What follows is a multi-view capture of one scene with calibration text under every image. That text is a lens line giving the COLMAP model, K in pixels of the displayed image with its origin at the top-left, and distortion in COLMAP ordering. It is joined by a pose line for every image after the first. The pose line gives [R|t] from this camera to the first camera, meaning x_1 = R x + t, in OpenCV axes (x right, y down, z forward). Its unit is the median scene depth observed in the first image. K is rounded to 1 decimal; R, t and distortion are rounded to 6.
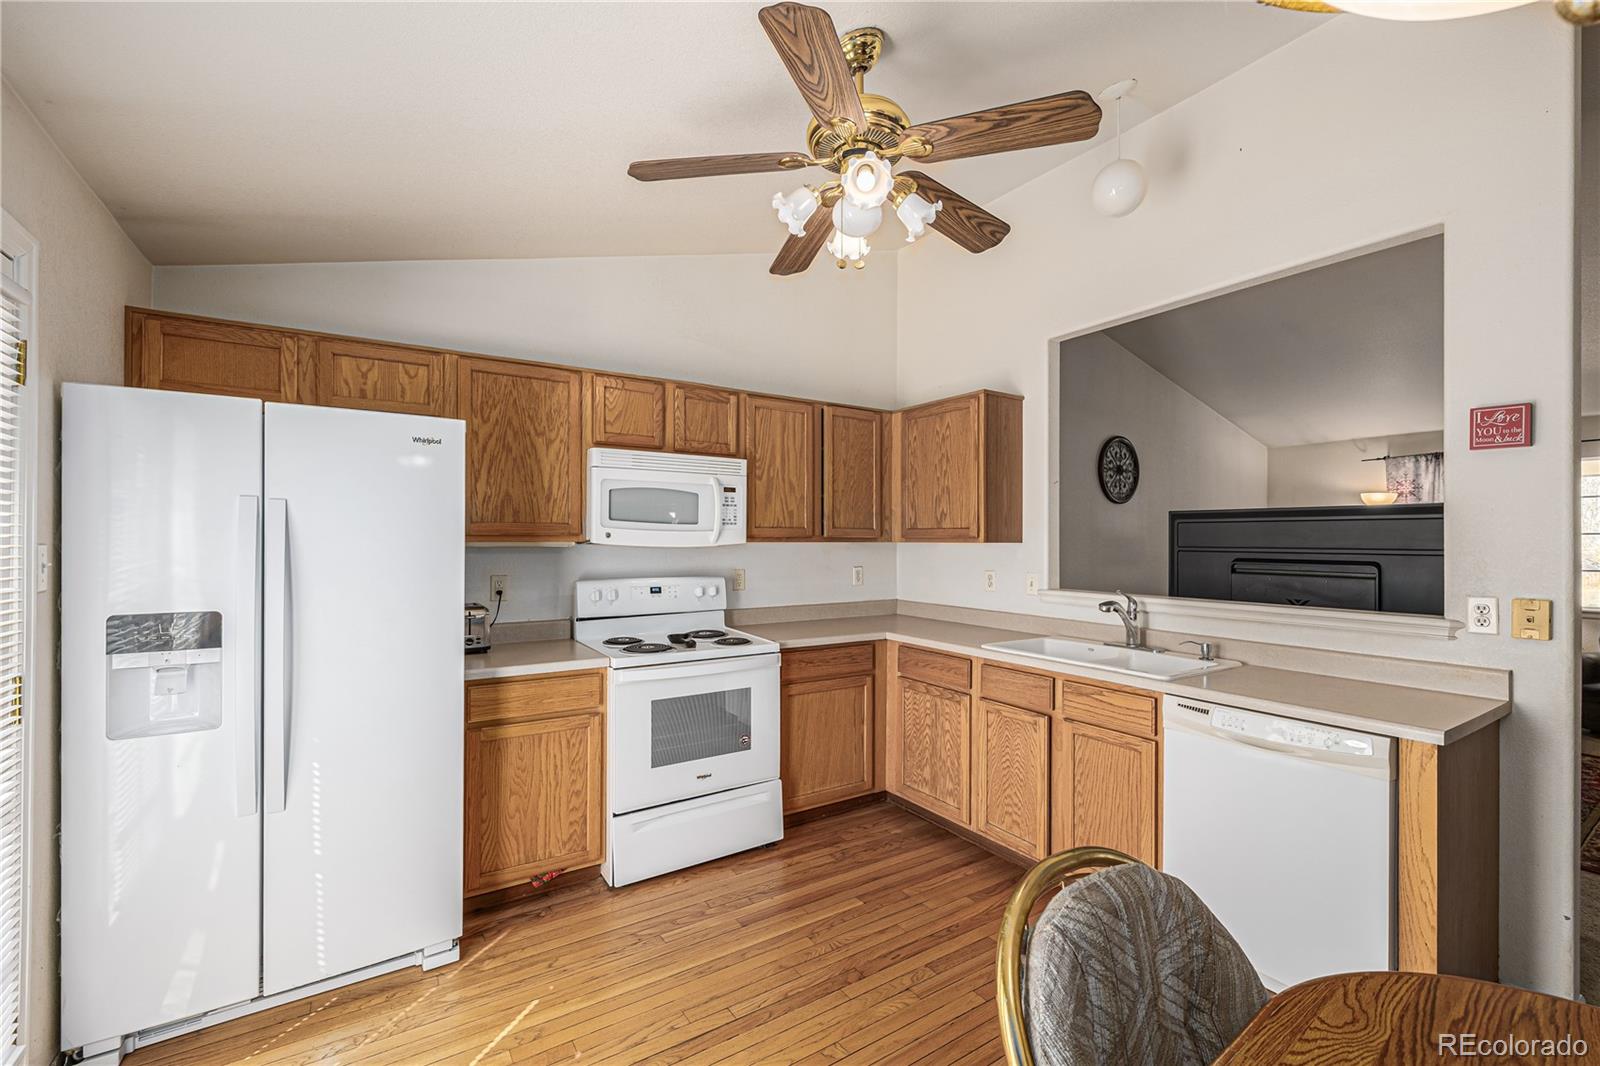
lens RADIAL K [[682.2, 0, 800.7], [0, 682.2, 538.0], [0, 0, 1]] dist [0.000831, 0.000364]
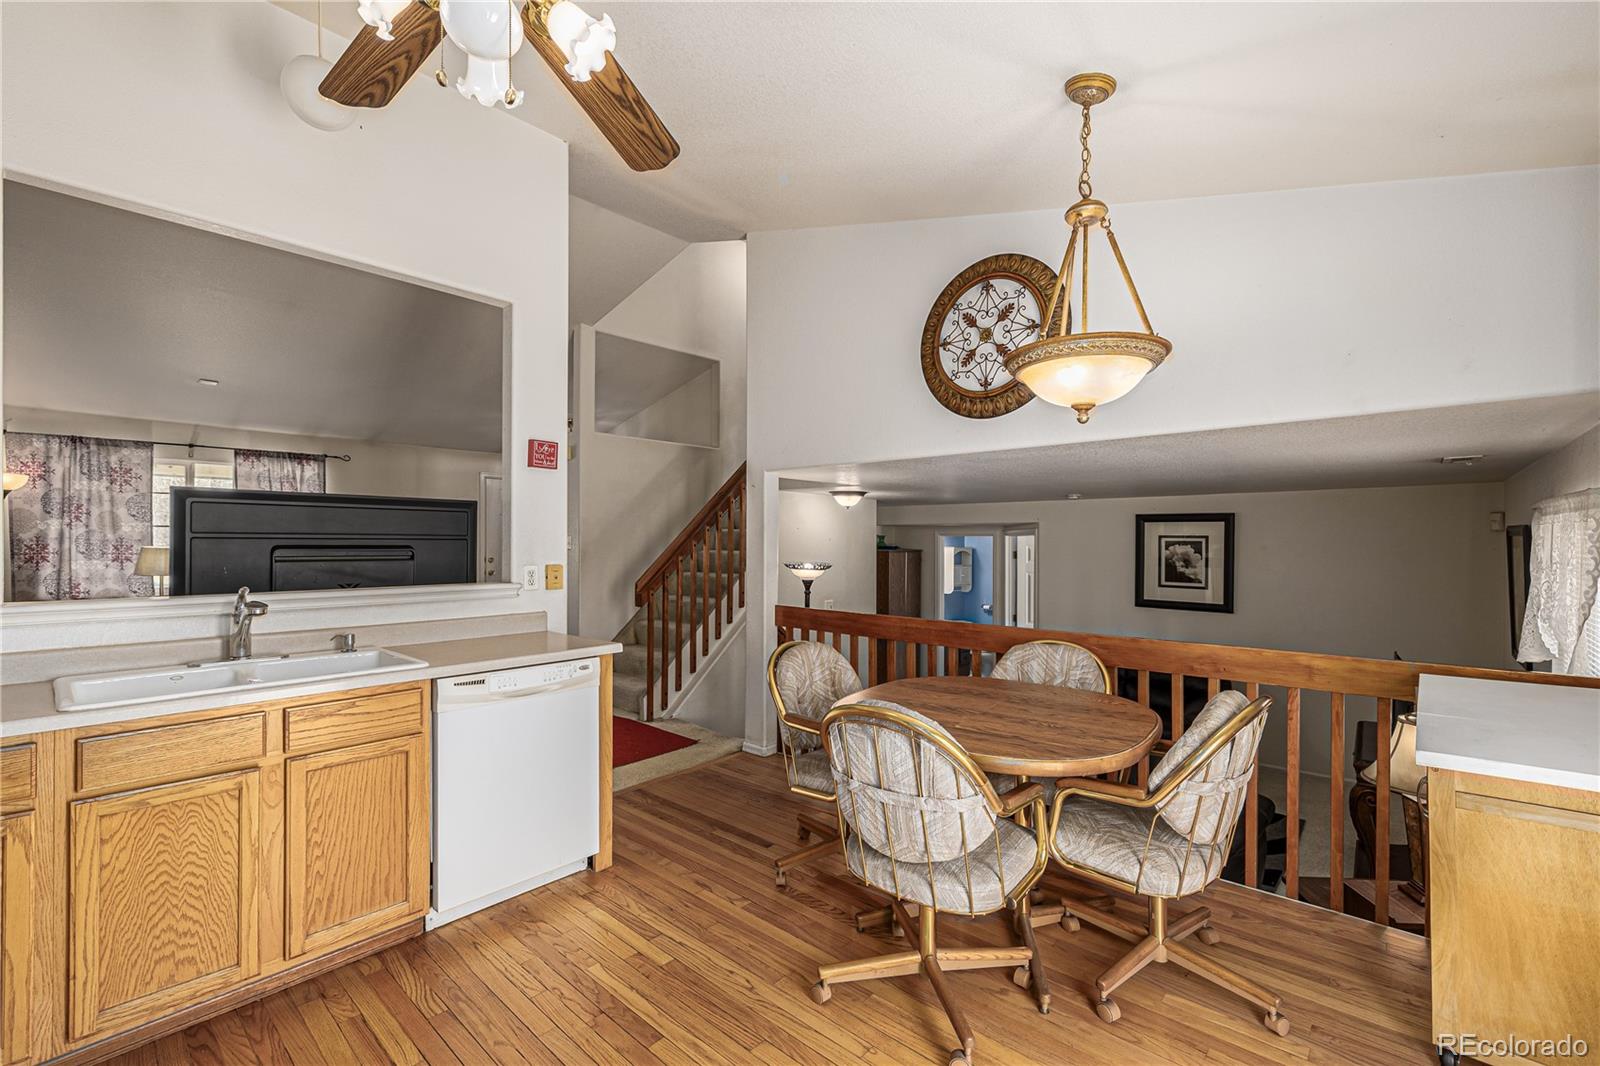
lens RADIAL K [[682.2, 0, 800.7], [0, 682.2, 537.7], [0, 0, 1]] dist [0.000831, 0.000364]
pose [[-0.262227, 0.001708, 0.965005, -0.431454], [-0.005802, 0.999978, -0.003346, 0.019553], [-0.964989, -0.006476, -0.262212, 0.588360]]
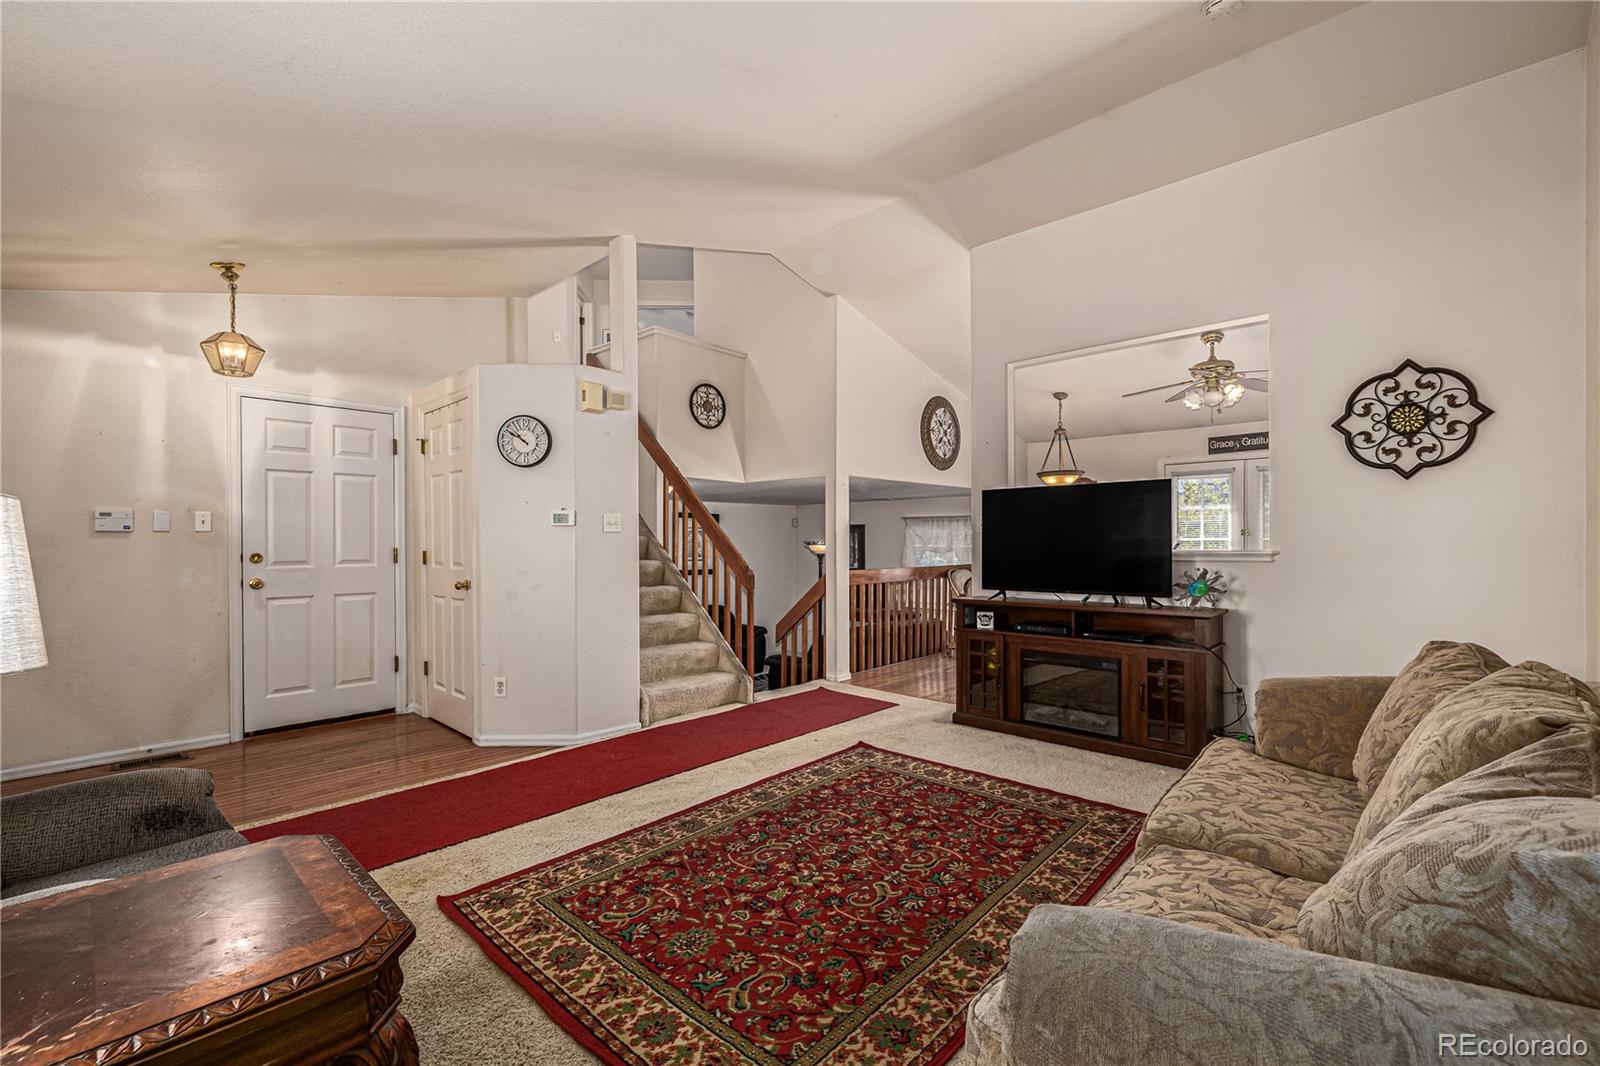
lens RADIAL K [[682.2, 0, 802.2], [0, 682.2, 542.5], [0, 0, 1]] dist [0.000831, 0.000364]
pose [[-0.969668, 0.005188, -0.244371, 1.550960], [0.004714, 0.999986, 0.002524, 0.066152], [0.244381, 0.001295, -0.969678, 2.170551]]
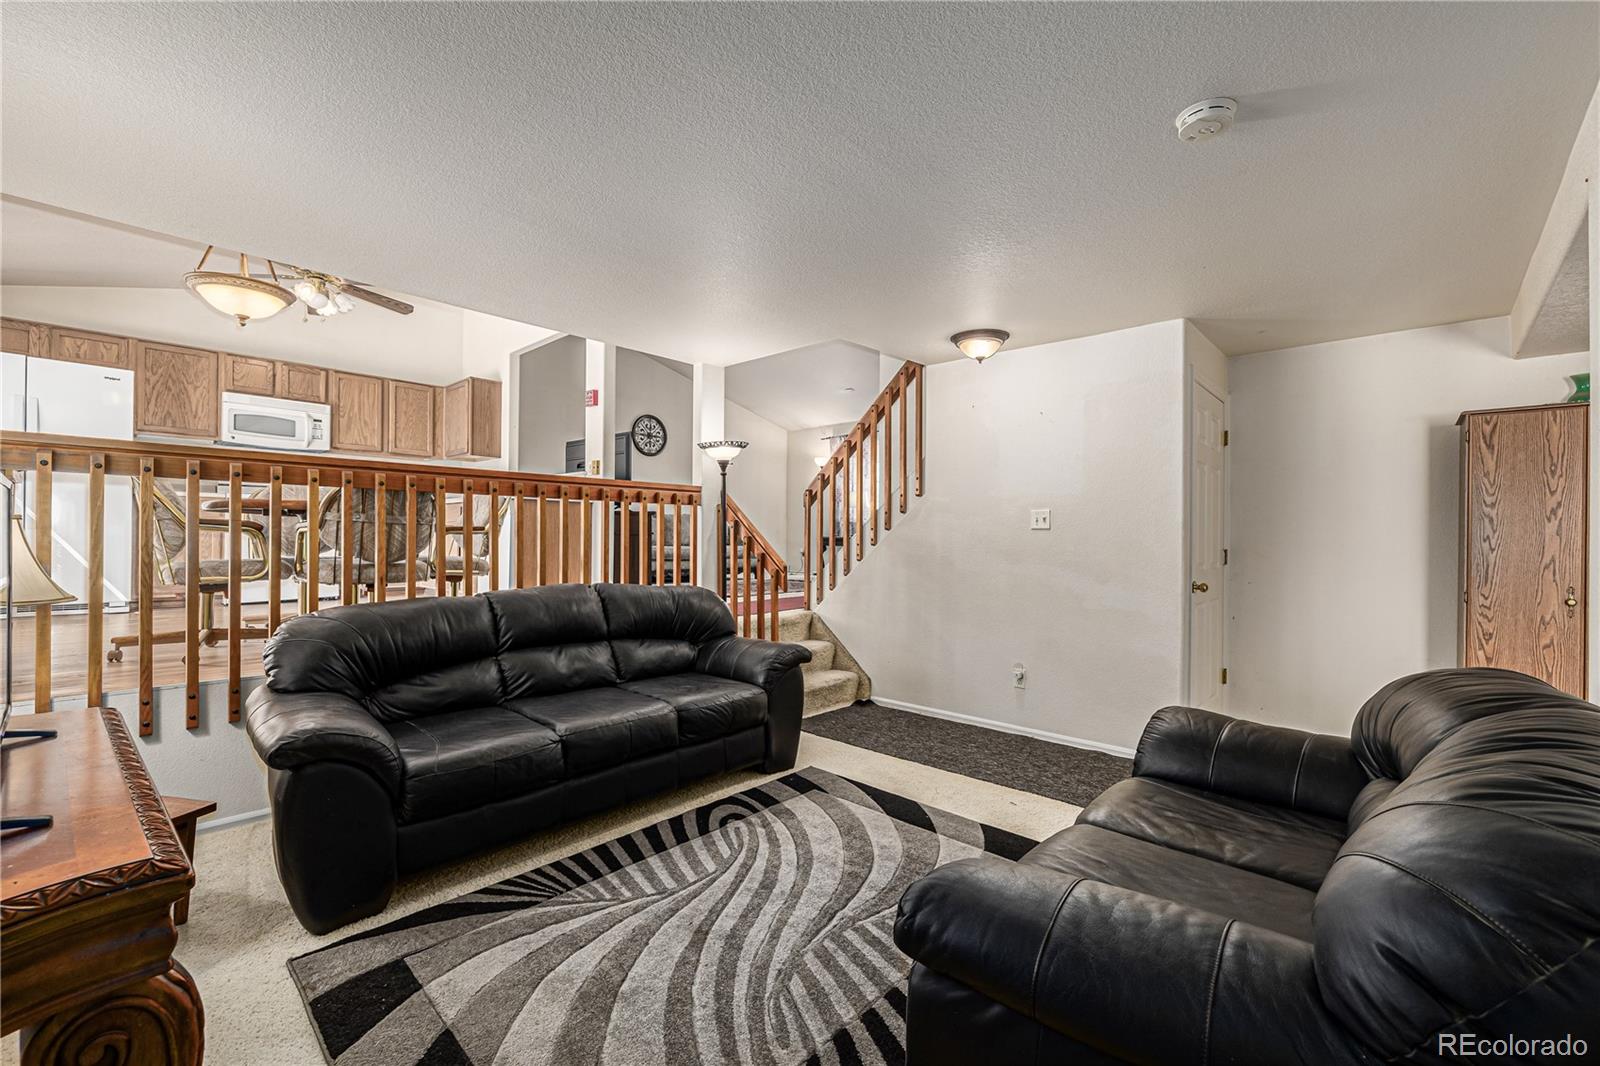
lens RADIAL K [[682.2, 0, 806.9], [0, 682.2, 538.3], [0, 0, 1]] dist [0.000831, 0.000364]
pose [[0.970504, 0.006749, 0.240992, 0.845150], [-0.007128, 0.999974, 0.000704, 0.272166], [-0.240981, -0.002401, 0.970527, -1.294973]]
